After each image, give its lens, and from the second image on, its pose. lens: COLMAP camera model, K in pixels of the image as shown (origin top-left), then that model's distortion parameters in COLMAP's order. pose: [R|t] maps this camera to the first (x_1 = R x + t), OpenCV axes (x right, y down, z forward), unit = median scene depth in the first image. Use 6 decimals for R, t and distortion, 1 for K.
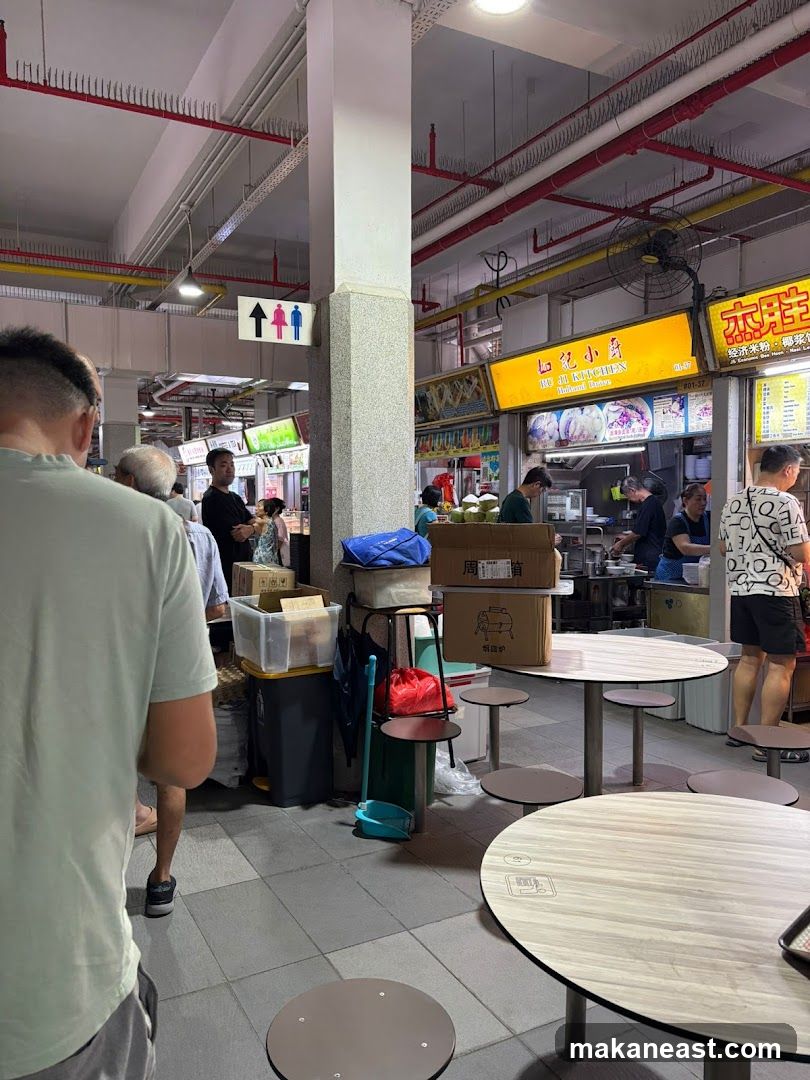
lens RADIAL K [[802.8, 0, 405.0], [0, 802.8, 540.0], [0, 0, 1]] dist [0.009649, 0.006810]
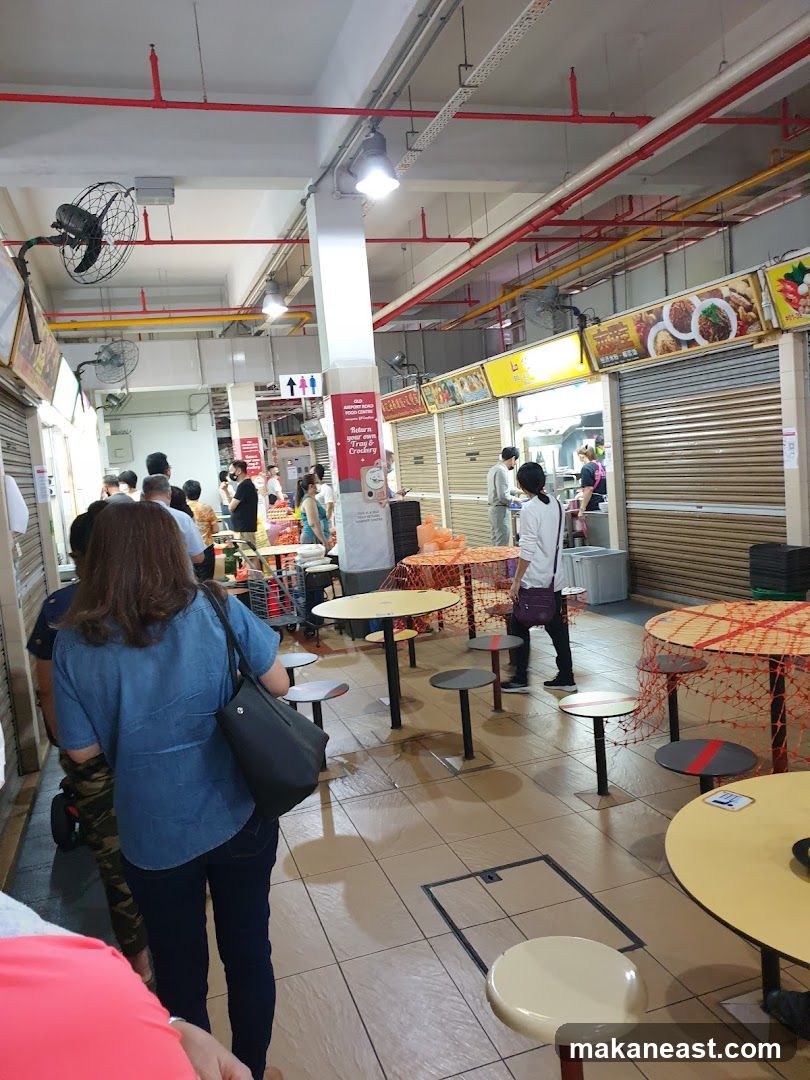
lens RADIAL K [[802.8, 0, 405.0], [0, 802.8, 540.0], [0, 0, 1]] dist [0.009649, 0.006810]
pose [[0.981225, -0.065630, -0.181358, 0.244632], [0.076774, 0.995524, 0.055117, -0.003174], [0.176929, -0.068006, 0.981871, -0.501902]]
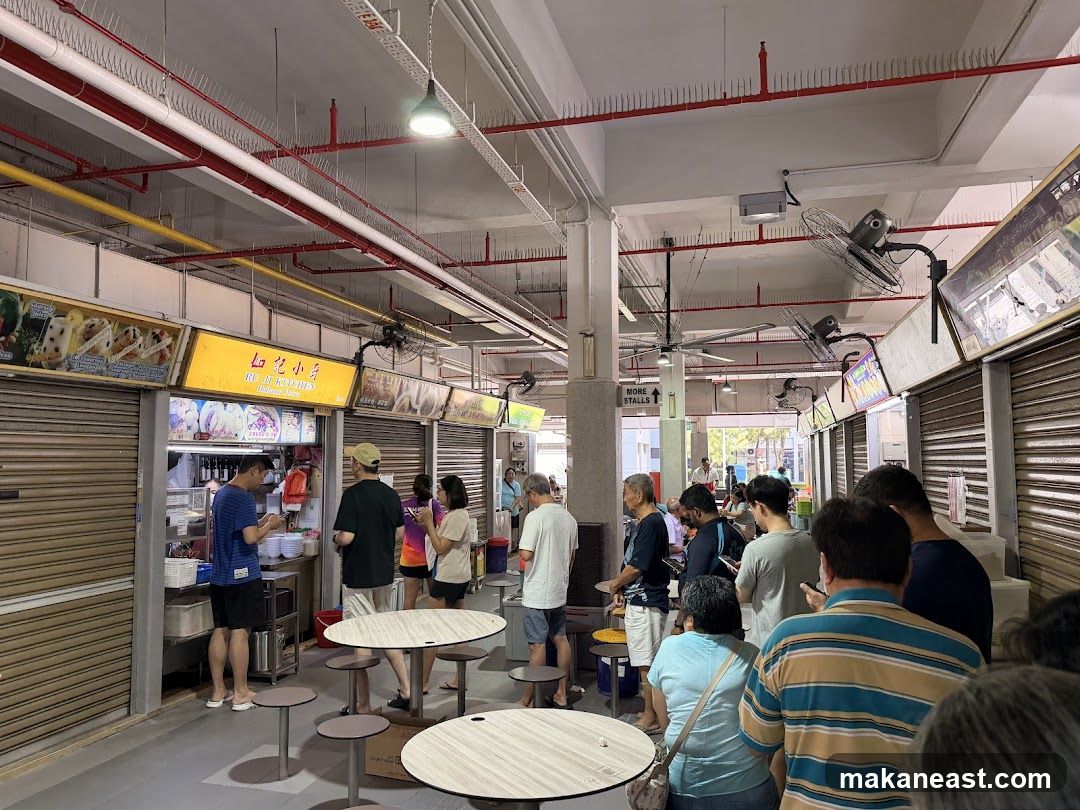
lens RADIAL K [[802.8, 0, 540.0], [0, 802.8, 405.0], [0, 0, 1]] dist [0.009649, 0.006810]
pose [[-0.724673, 0.055869, 0.686824, -0.817452], [0.042520, 0.998434, -0.036354, -0.124351], [-0.687780, 0.002859, -0.725914, 1.623274]]
